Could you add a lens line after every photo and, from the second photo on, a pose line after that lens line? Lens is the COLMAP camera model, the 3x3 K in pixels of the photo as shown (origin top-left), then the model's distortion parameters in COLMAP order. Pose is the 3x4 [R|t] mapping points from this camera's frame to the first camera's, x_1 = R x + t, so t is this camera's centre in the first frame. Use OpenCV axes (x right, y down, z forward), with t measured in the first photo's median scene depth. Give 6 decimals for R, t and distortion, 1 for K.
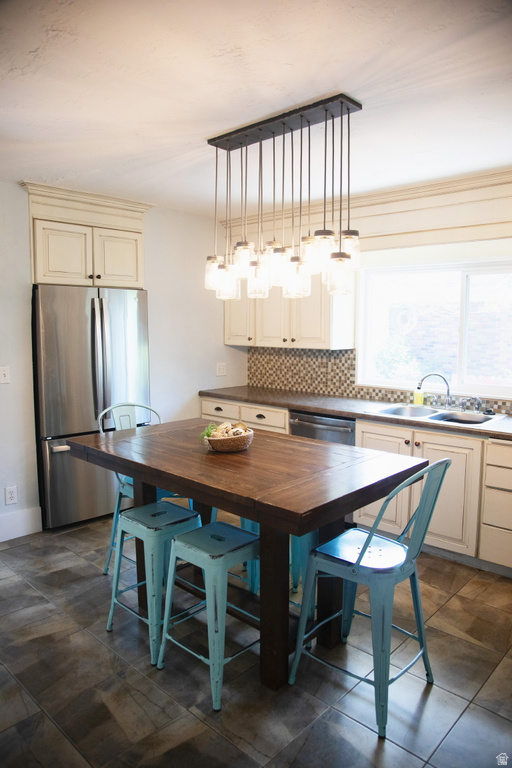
lens RADIAL K [[525.0, 0, 256.0], [0, 525.0, 384.0], [0, 0, 1]] dist [-0.121880, 0.064117]
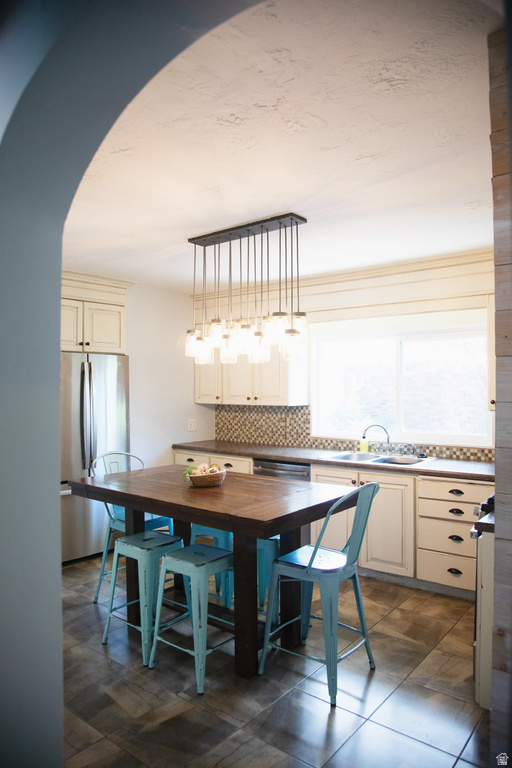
lens RADIAL K [[525.0, 0, 256.0], [0, 525.0, 384.0], [0, 0, 1]] dist [-0.121880, 0.064117]
pose [[0.997250, -0.005537, 0.073902, -0.025174], [0.014094, 0.993176, -0.115773, 0.034088], [-0.072757, 0.116496, 0.990523, -0.263030]]
